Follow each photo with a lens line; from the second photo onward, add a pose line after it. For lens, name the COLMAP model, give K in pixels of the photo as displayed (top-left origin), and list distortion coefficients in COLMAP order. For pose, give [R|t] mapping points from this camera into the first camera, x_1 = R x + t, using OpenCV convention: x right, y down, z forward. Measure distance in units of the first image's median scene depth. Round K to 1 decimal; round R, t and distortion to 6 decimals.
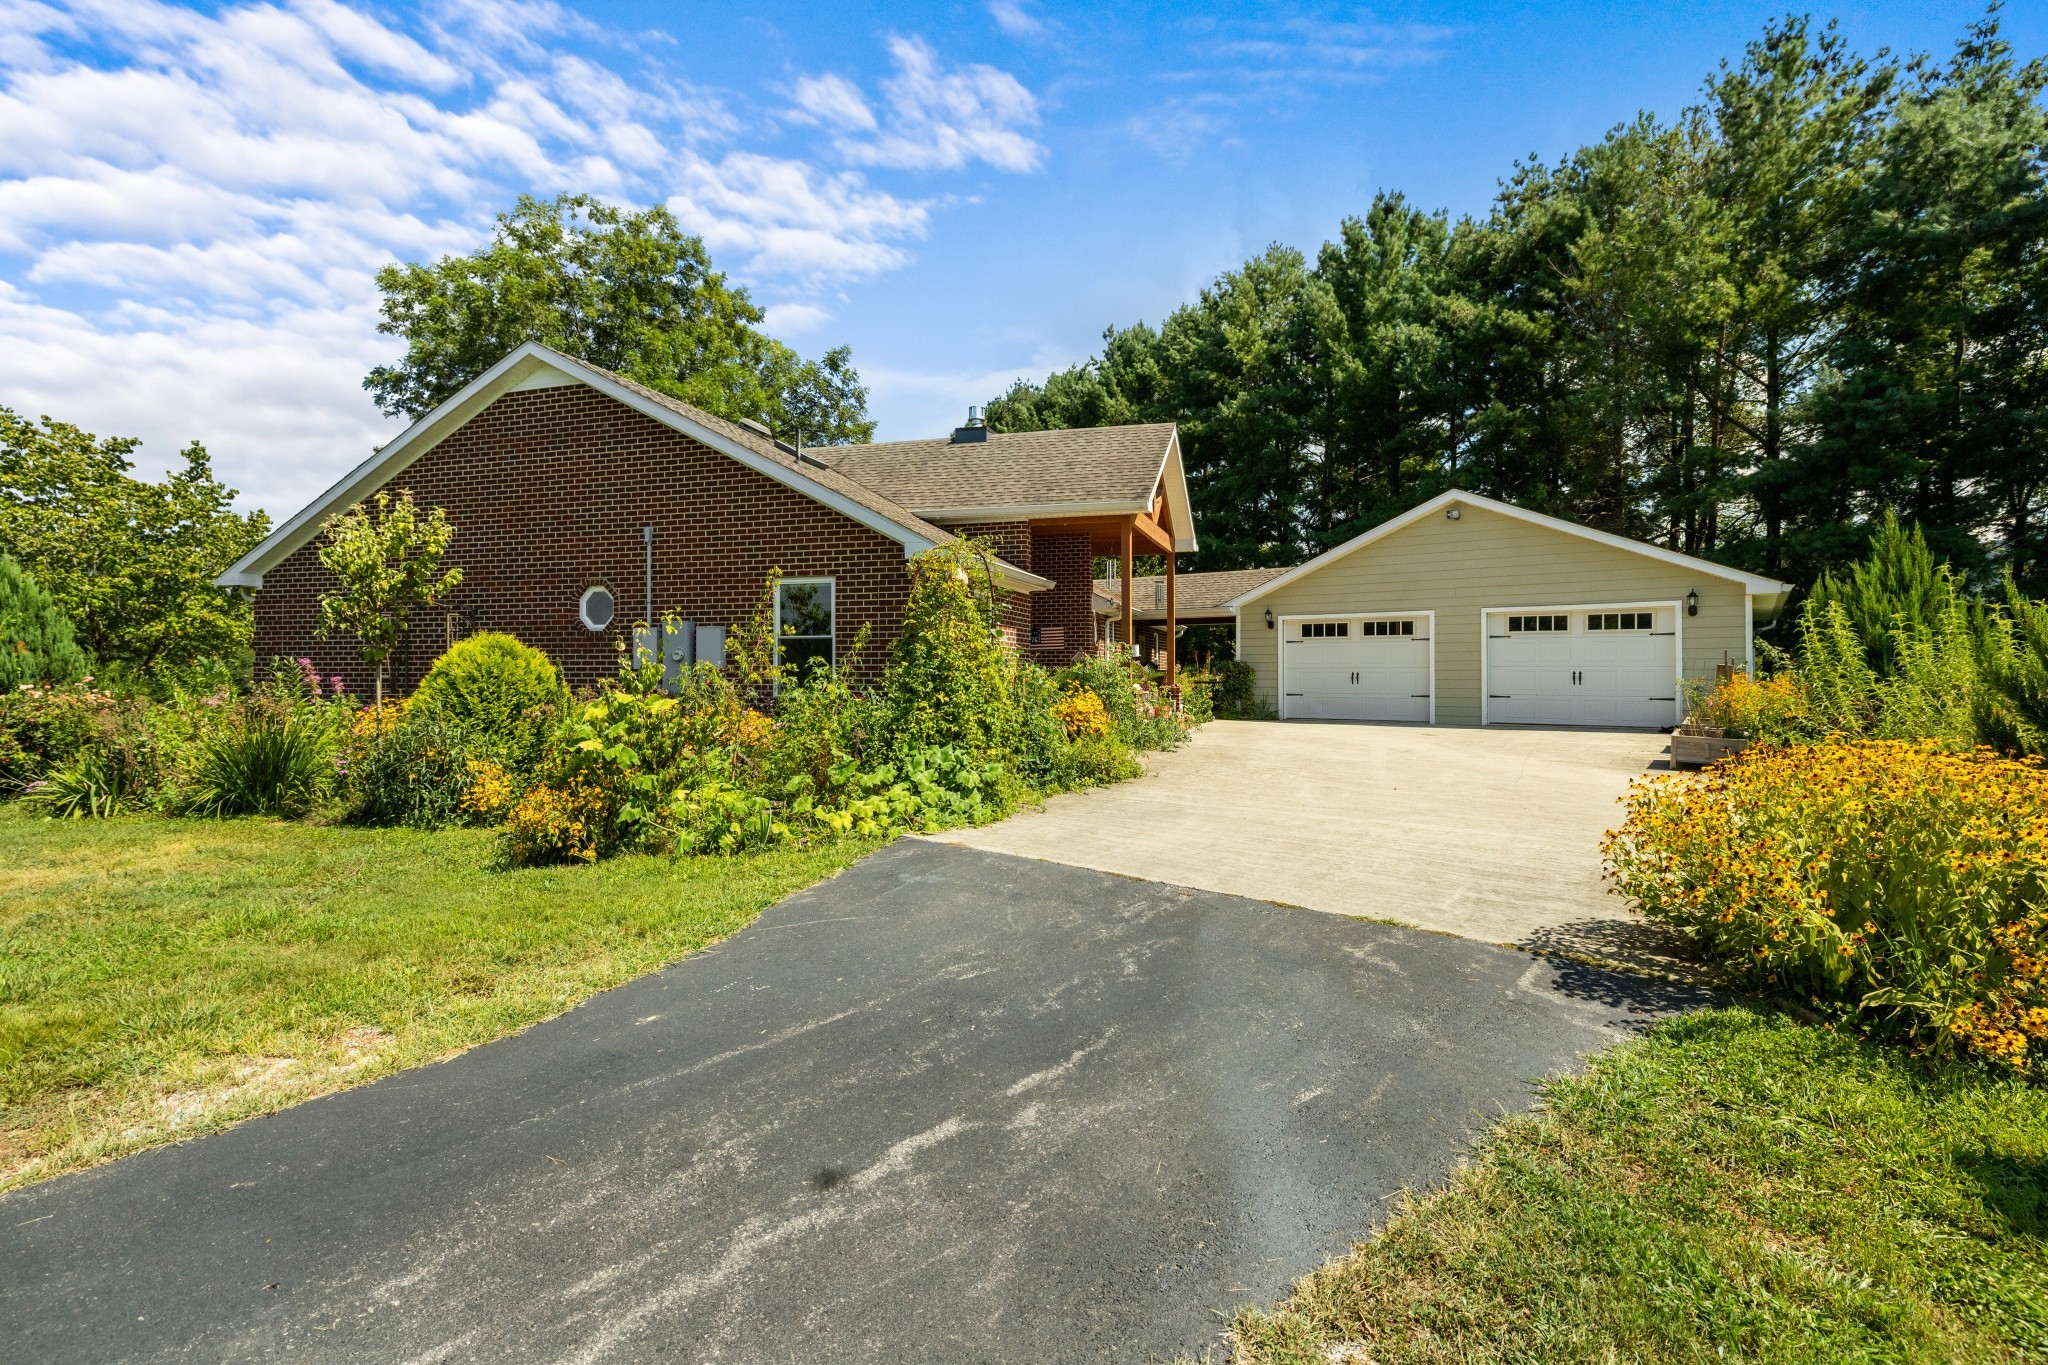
lens RADIAL K [[1312.0, 0, 1027.6], [0, 1312.0, 684.0], [0, 0, 1]] dist [-0.076464, 0.067362]
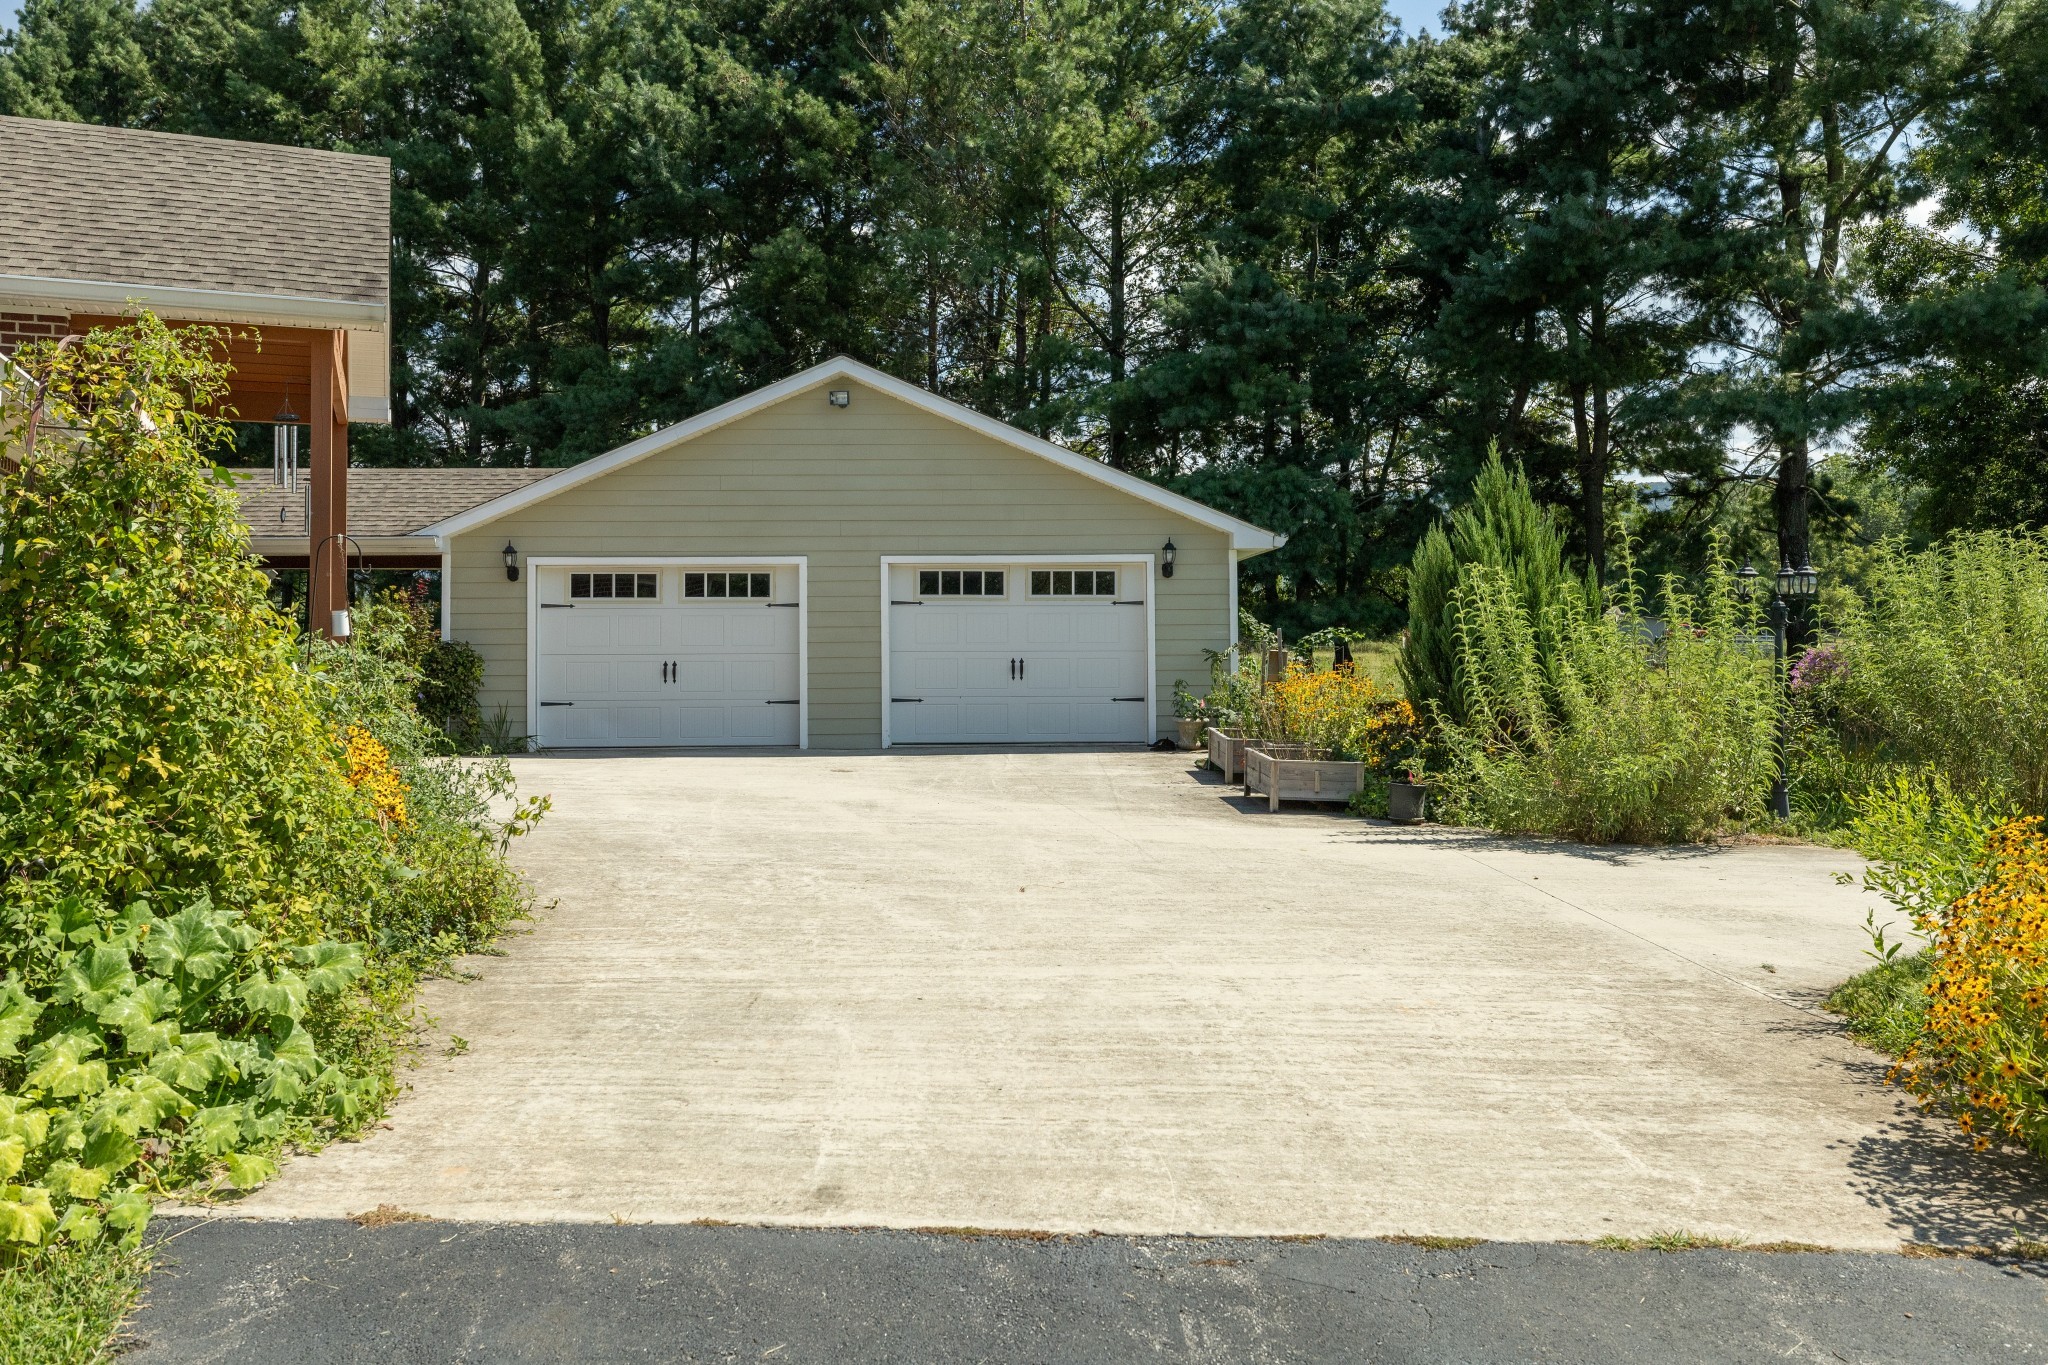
lens RADIAL K [[1714.3, 0, 1024.0], [0, 1714.3, 580.6], [0, 0, 1]] dist [0.009924, -0.009112]
pose [[0.712289, 0.023738, 0.701484, -0.165253], [0.005590, 0.999204, -0.039488, -0.014376], [-0.701864, 0.032048, 0.711590, 0.376921]]
